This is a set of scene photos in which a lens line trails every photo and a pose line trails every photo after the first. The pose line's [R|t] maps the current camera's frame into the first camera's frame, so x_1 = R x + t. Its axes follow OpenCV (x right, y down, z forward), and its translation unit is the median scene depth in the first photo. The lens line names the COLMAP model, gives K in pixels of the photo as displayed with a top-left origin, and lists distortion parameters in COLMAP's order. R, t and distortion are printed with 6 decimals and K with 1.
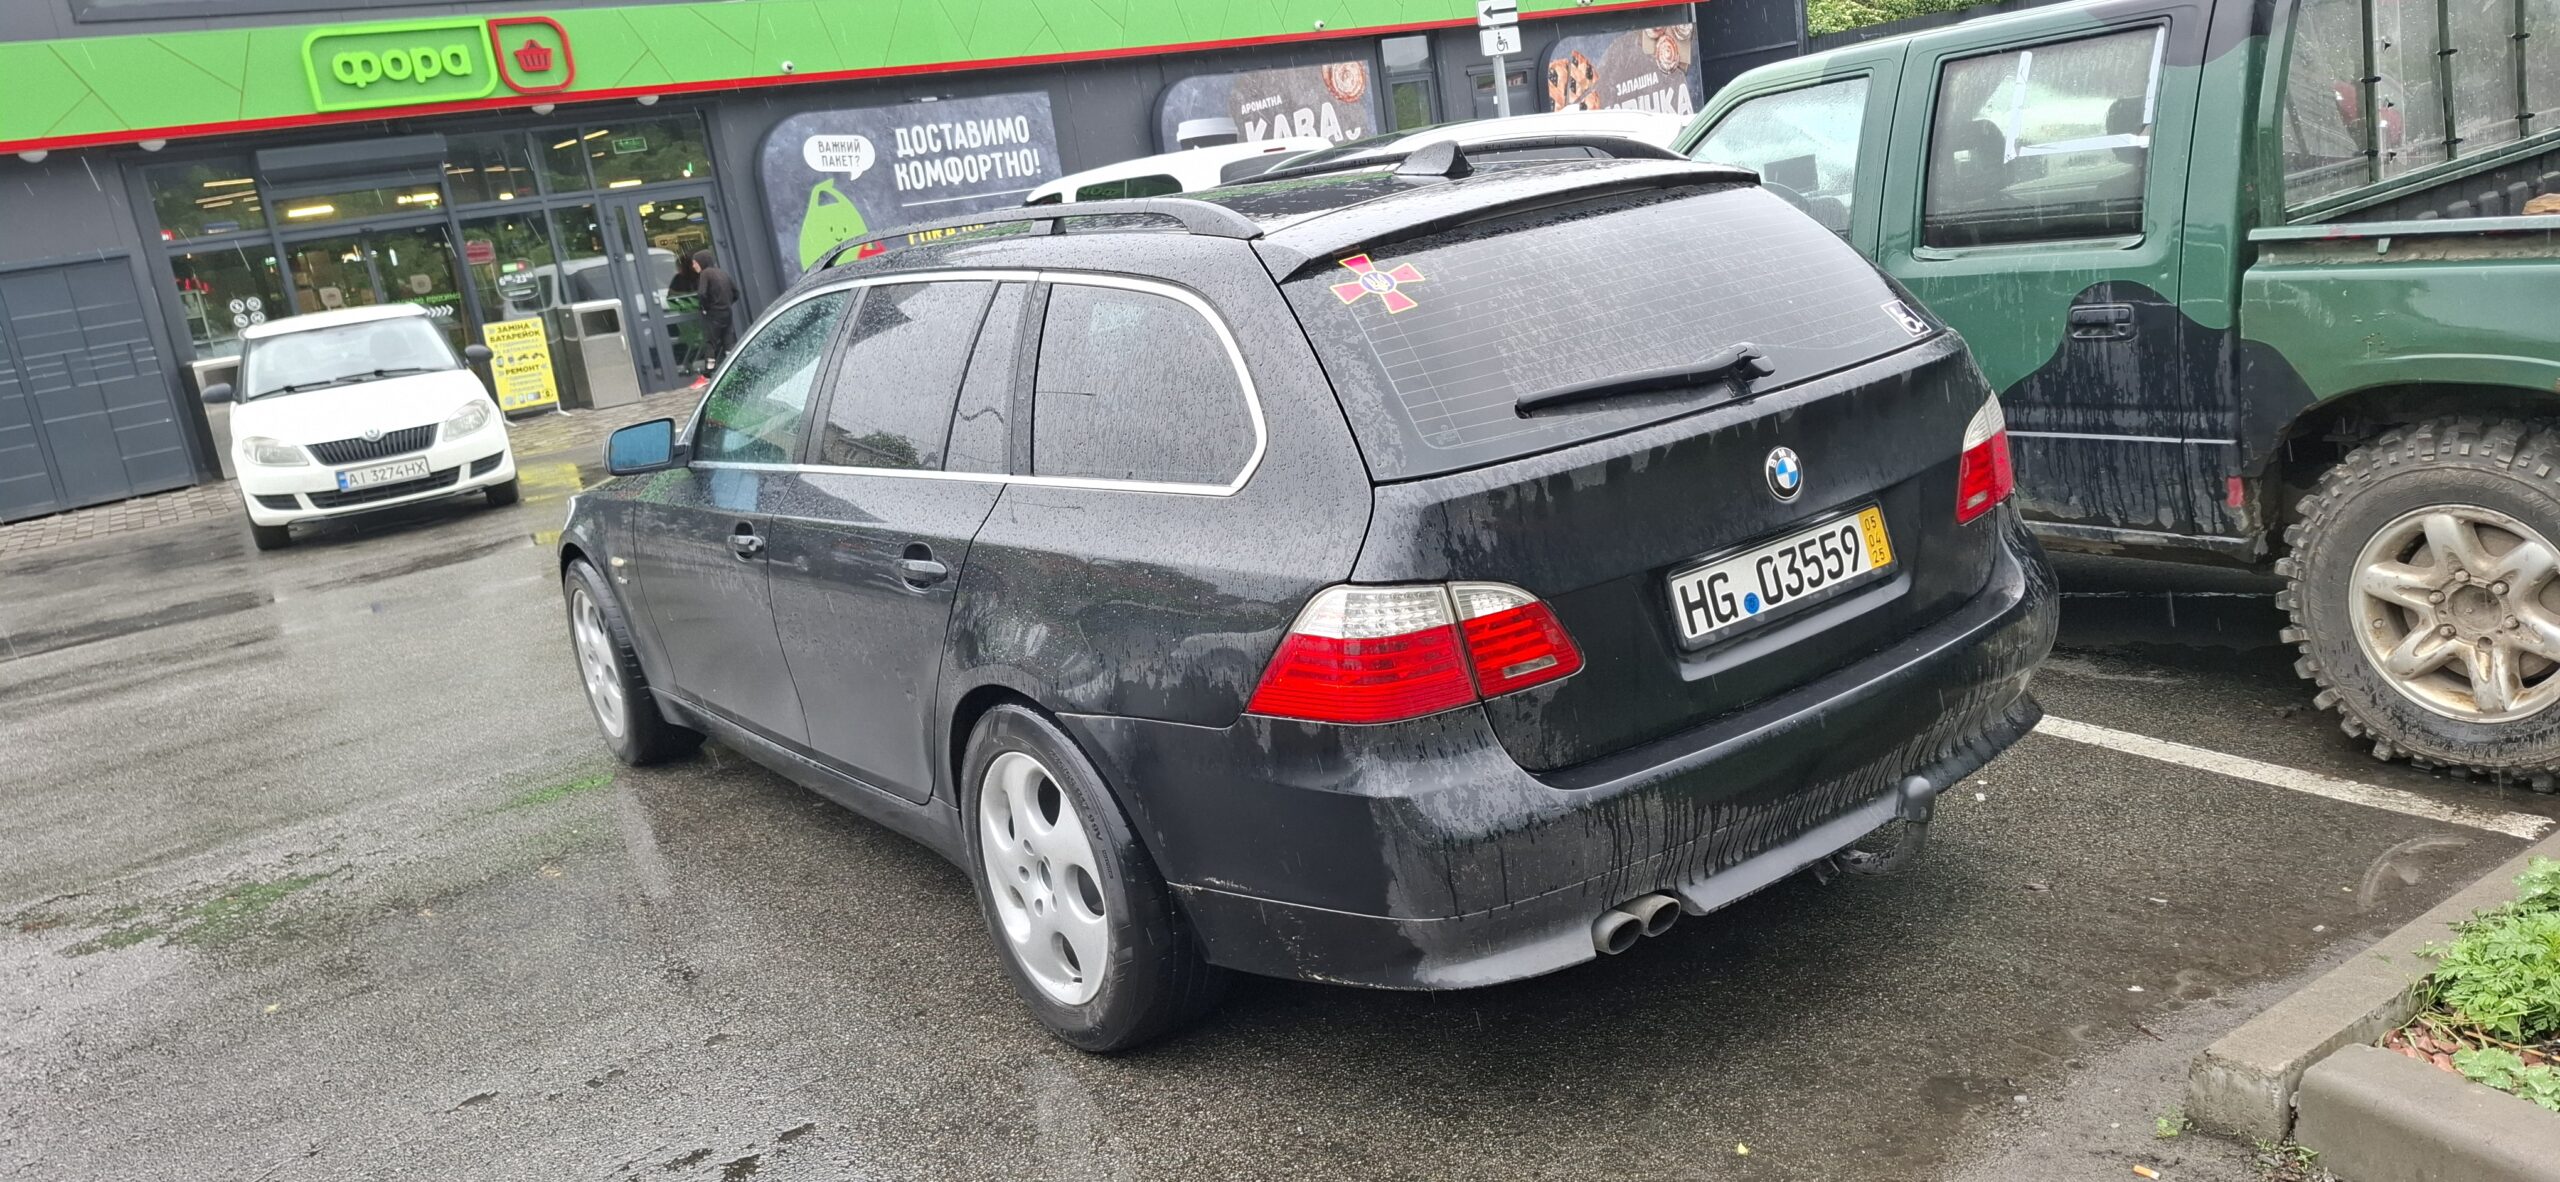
lens RADIAL K [[1737.5, 0, 1282.8], [0, 1737.5, 665.3], [0, 0, 1]] dist [0.005007, 0.008100]
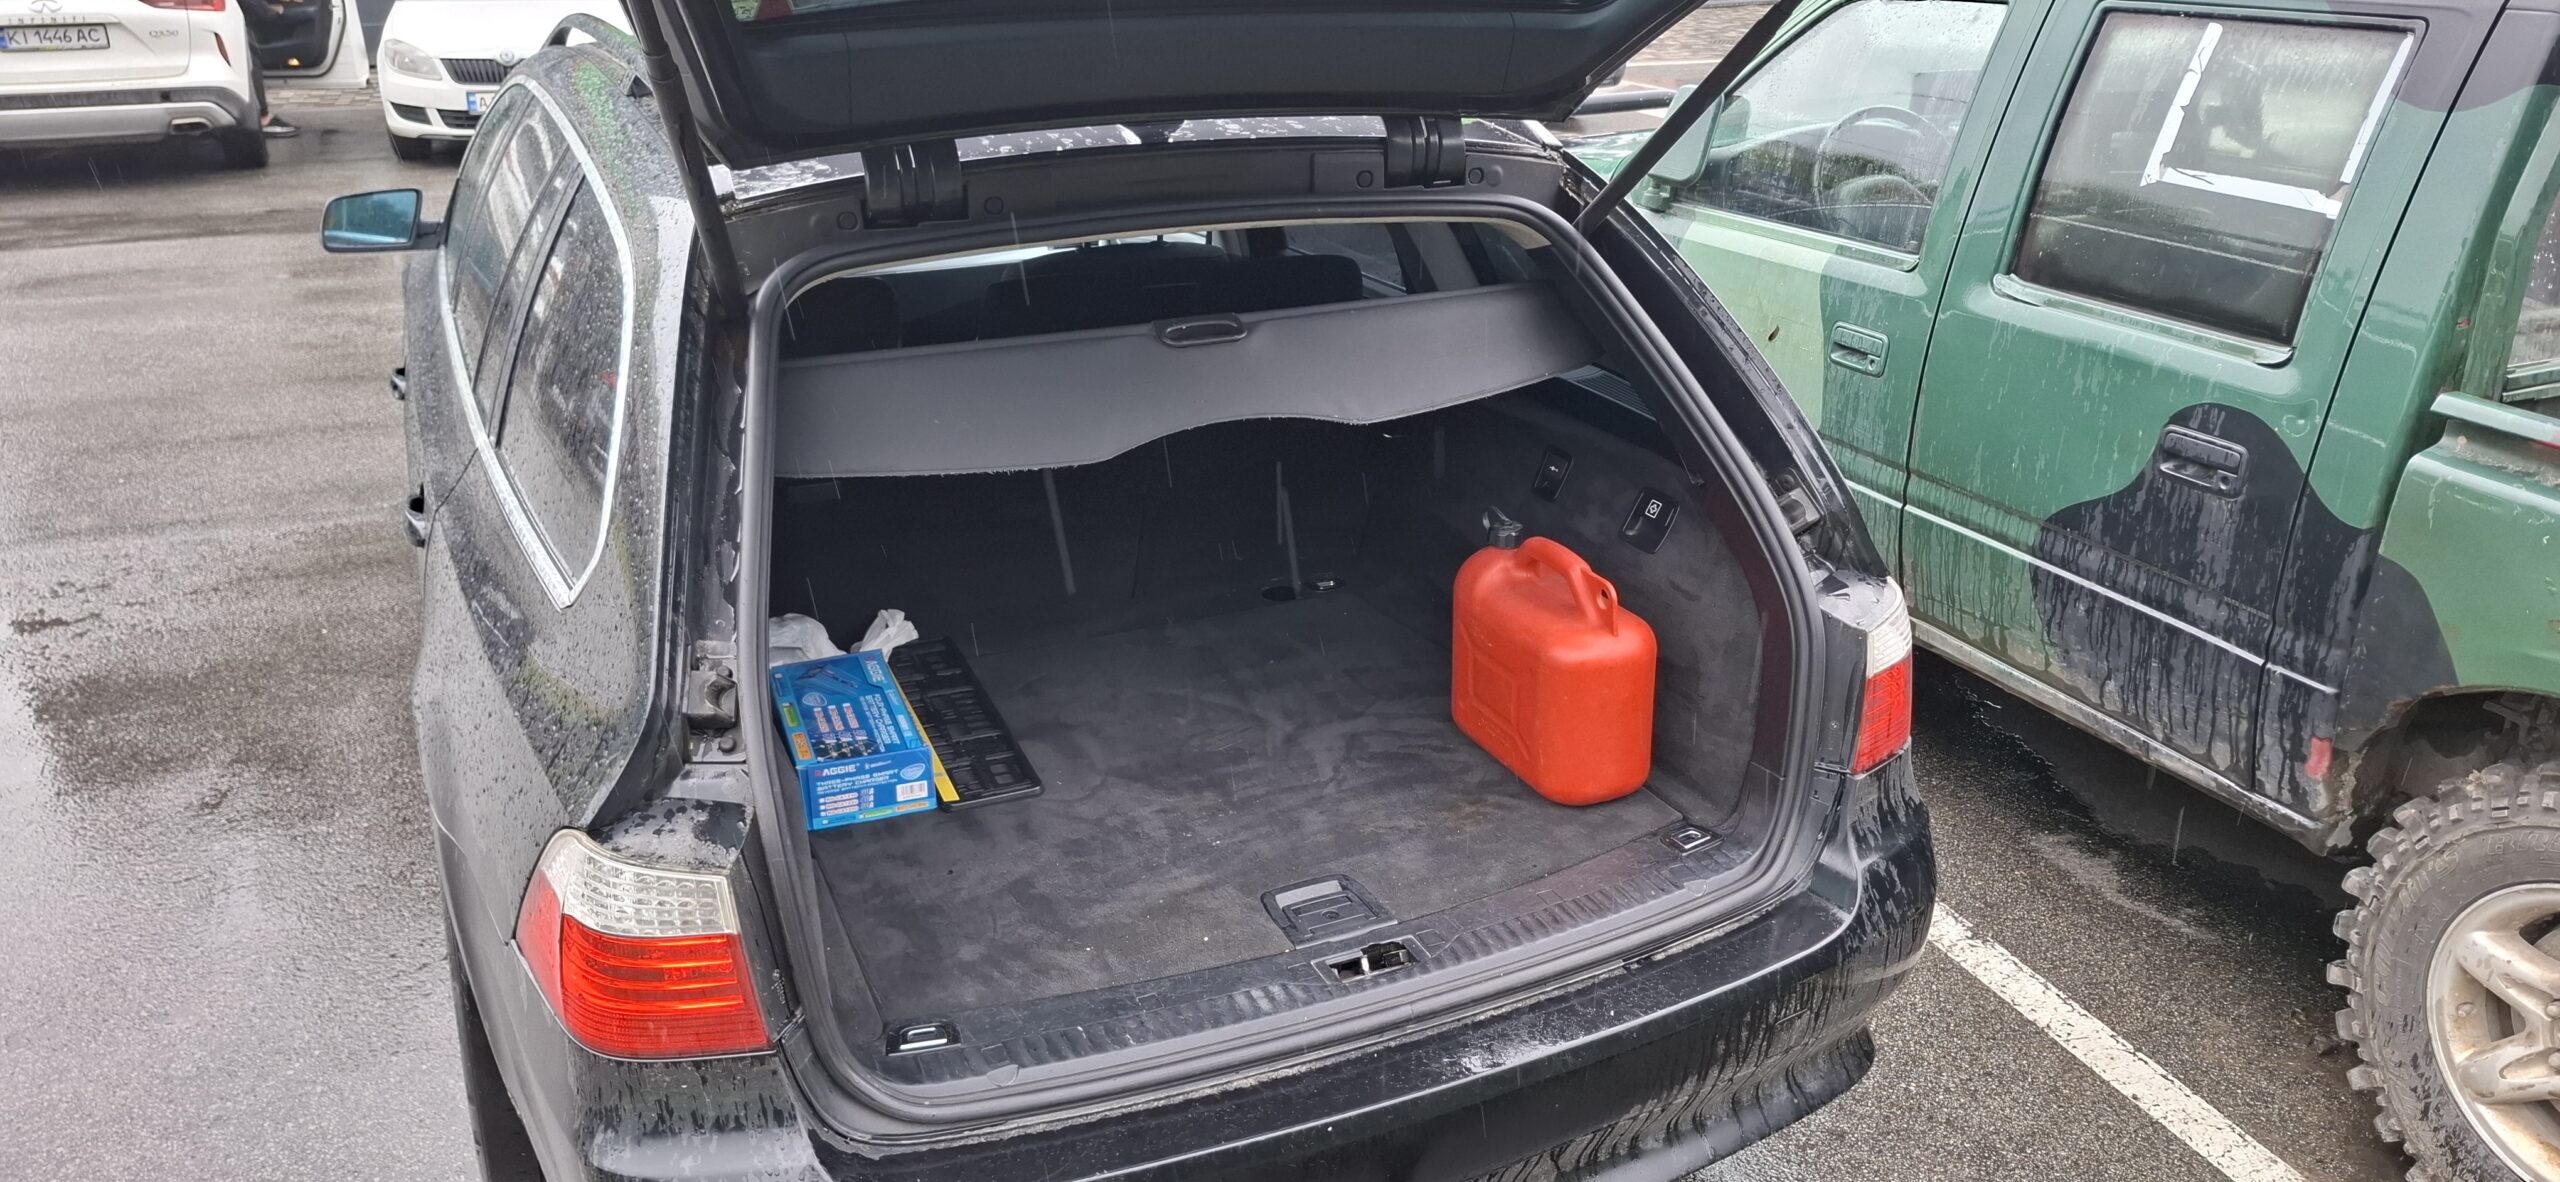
lens RADIAL K [[1737.5, 0, 1282.8], [0, 1737.5, 665.3], [0, 0, 1]] dist [0.005007, 0.008100]
pose [[0.969984, 0.209947, -0.122694, 0.230207], [-0.187246, 0.966782, 0.173985, -0.176461], [0.155146, -0.145789, 0.977075, 0.278018]]
